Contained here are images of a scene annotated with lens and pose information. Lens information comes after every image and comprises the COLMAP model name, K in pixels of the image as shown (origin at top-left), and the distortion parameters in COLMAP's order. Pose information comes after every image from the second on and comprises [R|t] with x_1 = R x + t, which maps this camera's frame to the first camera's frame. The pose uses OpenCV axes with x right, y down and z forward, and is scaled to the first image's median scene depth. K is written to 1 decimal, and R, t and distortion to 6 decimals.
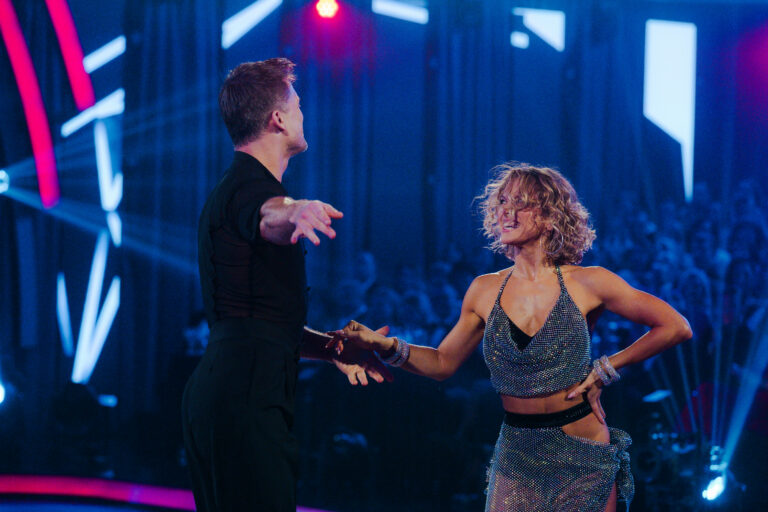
lens RADIAL K [[2948.1, 0, 383.7], [0, 2948.1, 257.4], [0, 0, 1]] dist [0.576300, 0.000000]
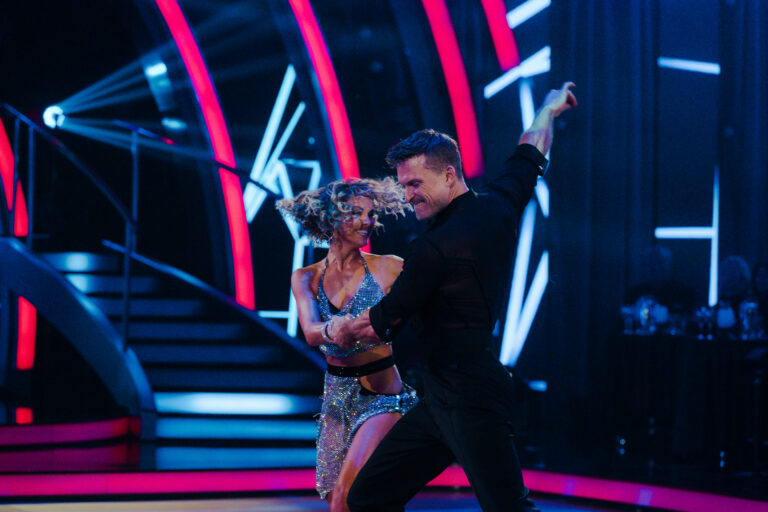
lens RADIAL K [[2862.3, 0, 384.1], [0, 2862.3, 255.4], [0, 0, 1]] dist [0.052496, 0.000000]
pose [[0.989617, -0.015002, -0.142948, -0.012805], [0.014955, 0.999887, -0.001404, 0.008708], [0.142953, -0.000748, 0.989729, 0.114928]]
